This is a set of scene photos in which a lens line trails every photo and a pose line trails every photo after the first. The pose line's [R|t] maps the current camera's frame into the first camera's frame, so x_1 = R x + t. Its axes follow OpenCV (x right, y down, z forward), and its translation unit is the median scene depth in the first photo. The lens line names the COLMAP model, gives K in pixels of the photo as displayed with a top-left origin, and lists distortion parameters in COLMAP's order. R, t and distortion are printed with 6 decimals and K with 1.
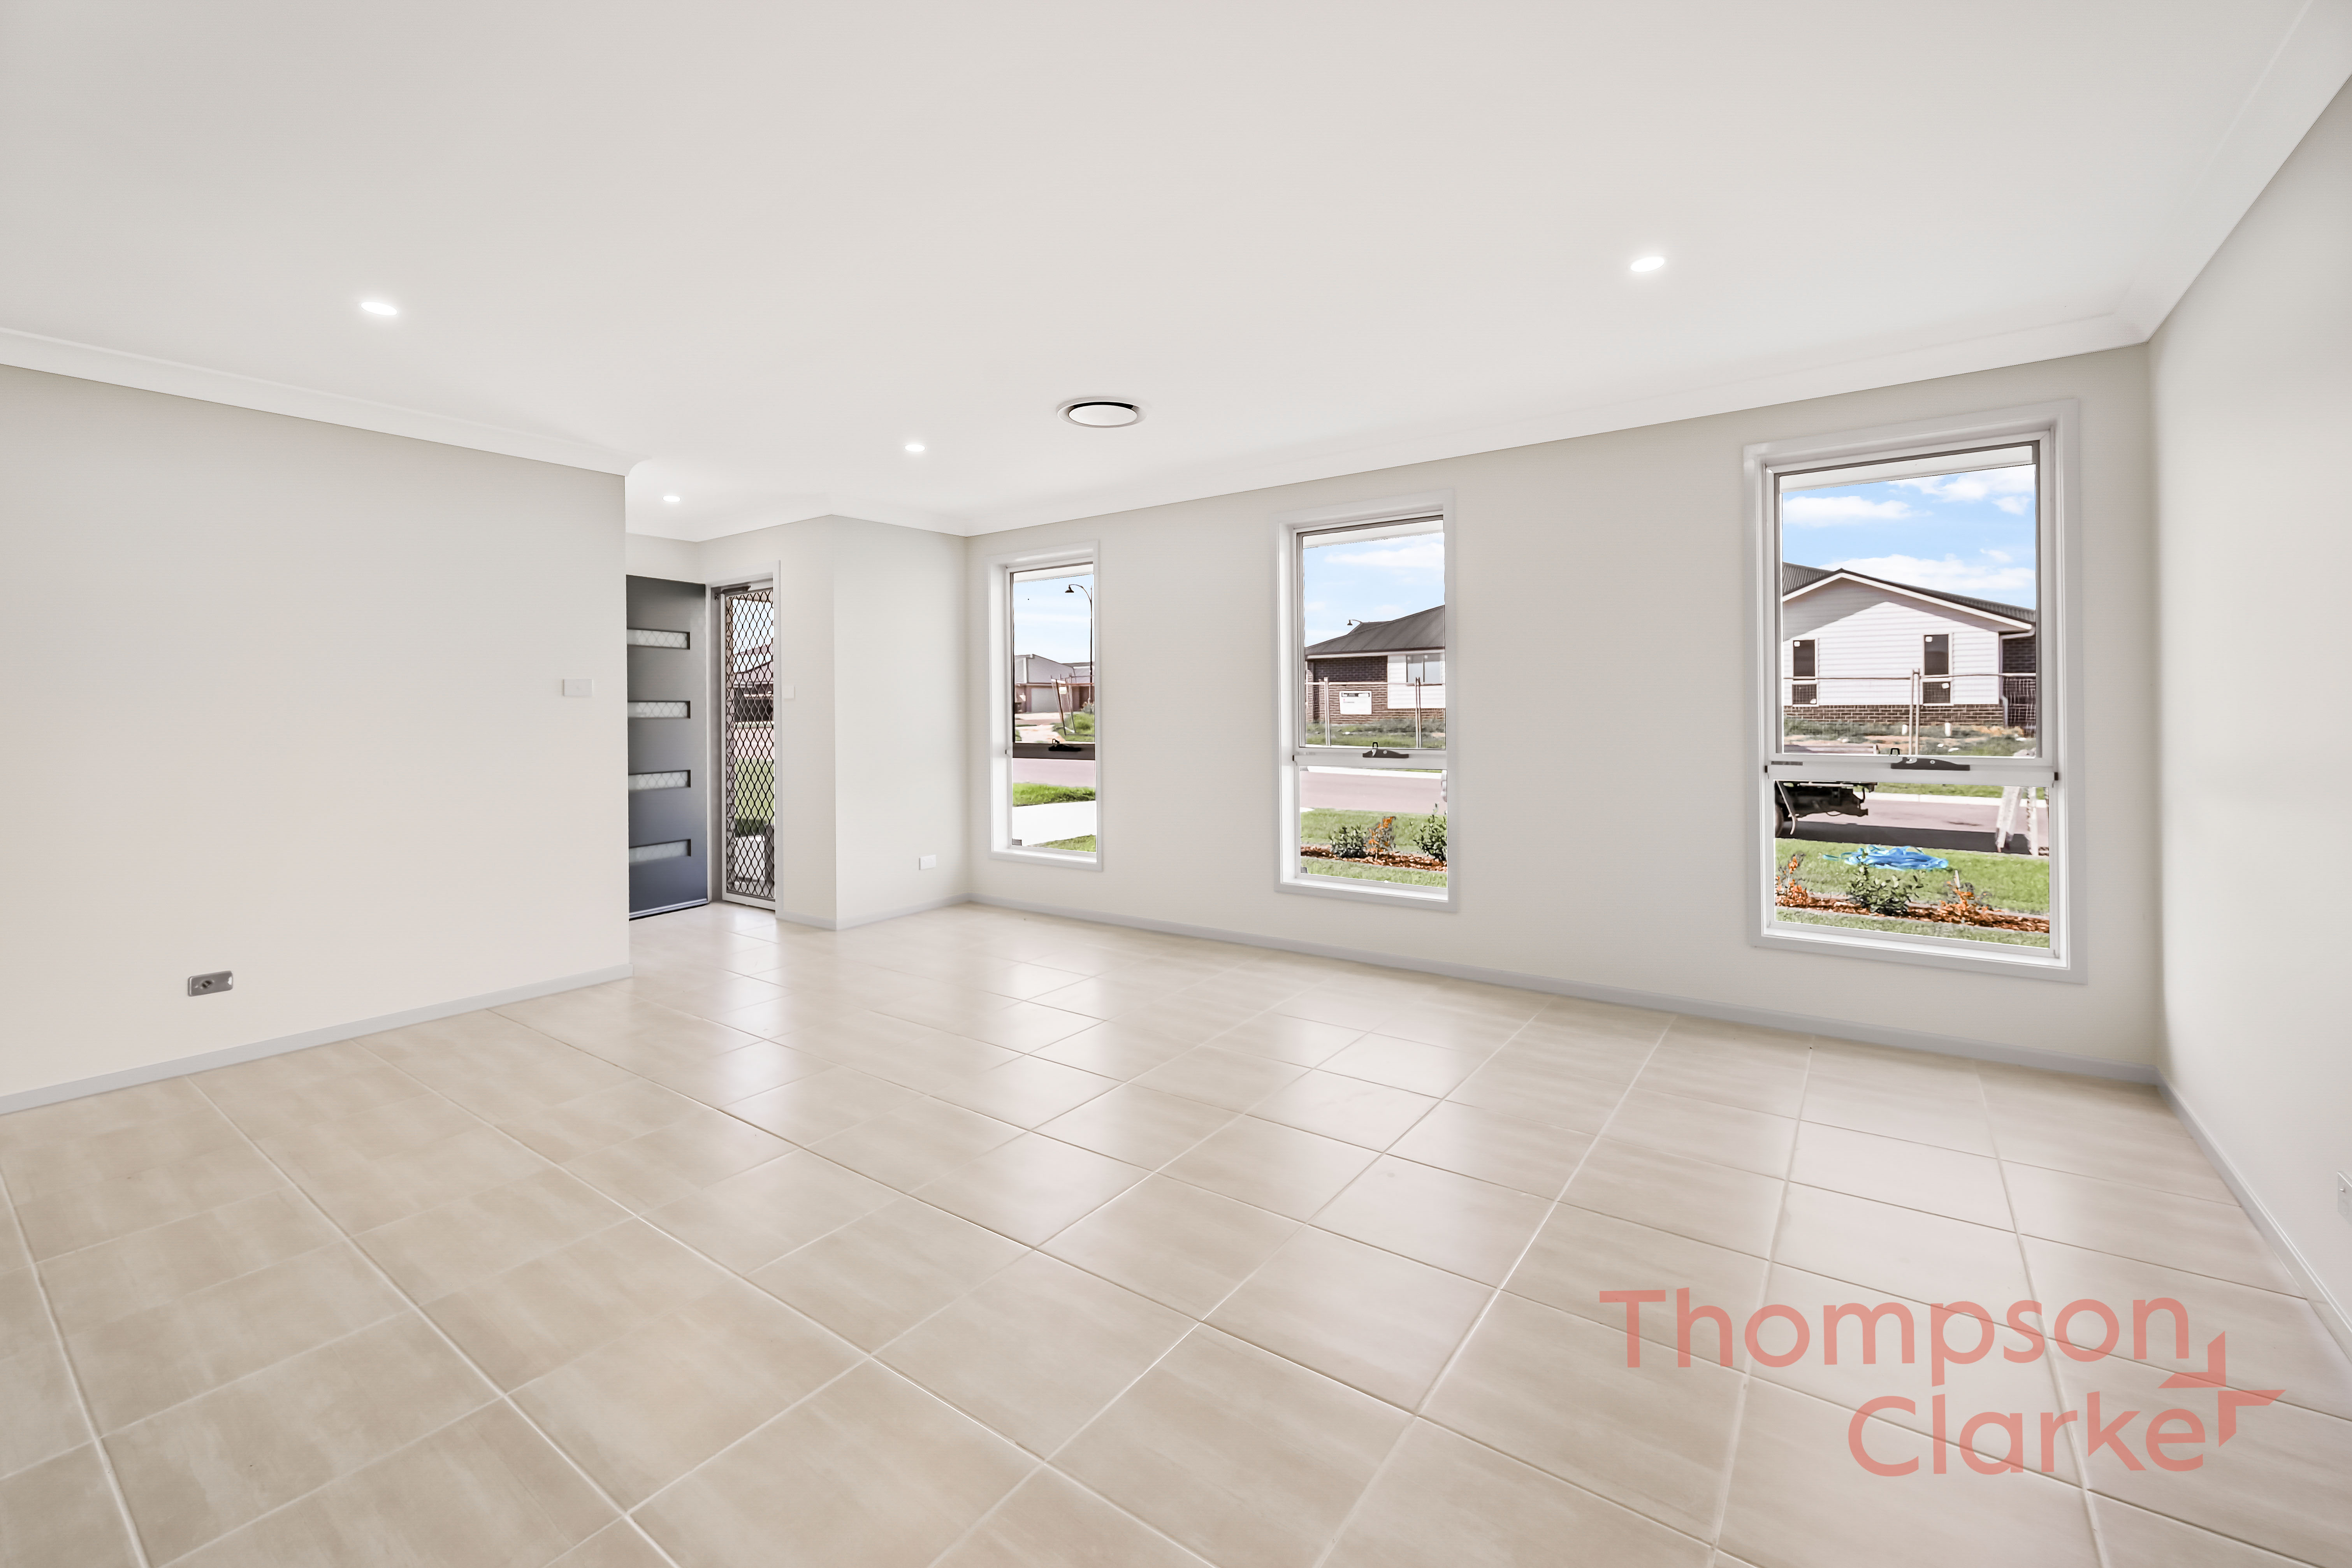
lens RADIAL K [[981.0, 0, 1174.1], [0, 981.0, 725.4], [0, 0, 1]] dist [-0.001123, -0.000096]
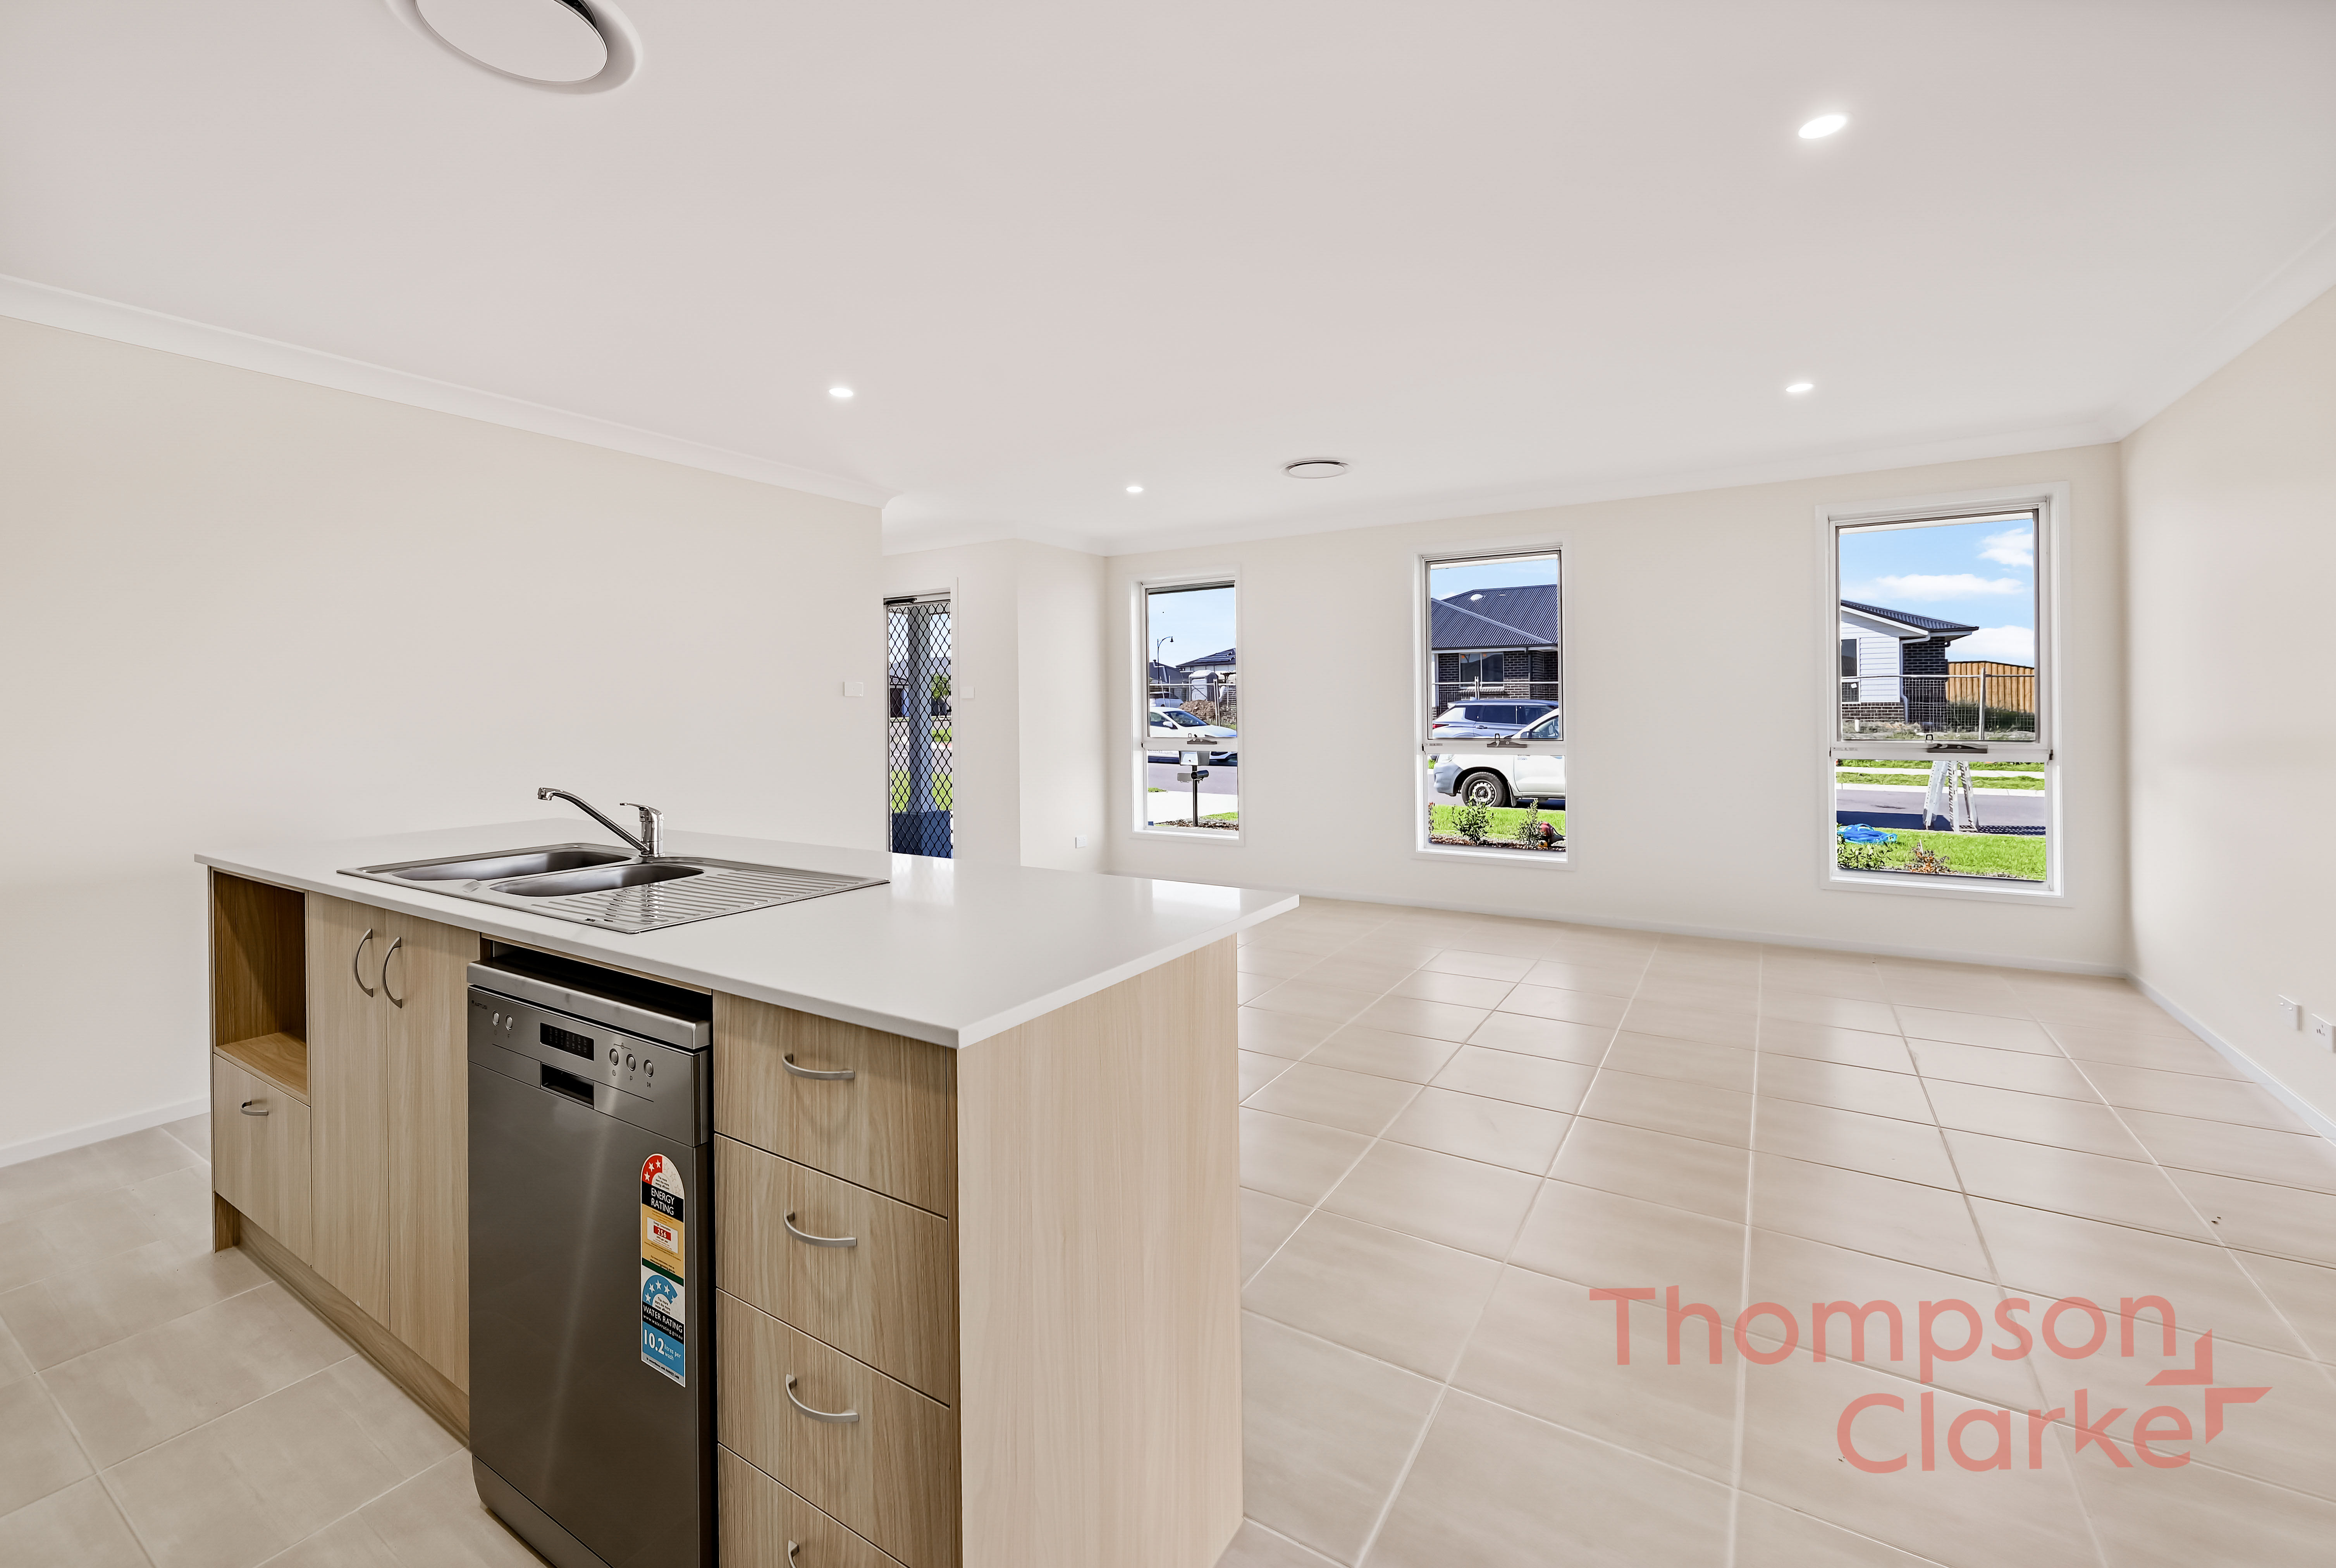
lens RADIAL K [[974.4, 0, 1166.1], [0, 974.4, 725.8], [0, 0, 1]] dist [-0.001123, -0.000096]
pose [[0.997399, -0.001943, 0.072049, -0.227783], [0.001789, 0.999996, 0.002207, 0.002124], [-0.072053, -0.002073, 0.997399, -0.138601]]
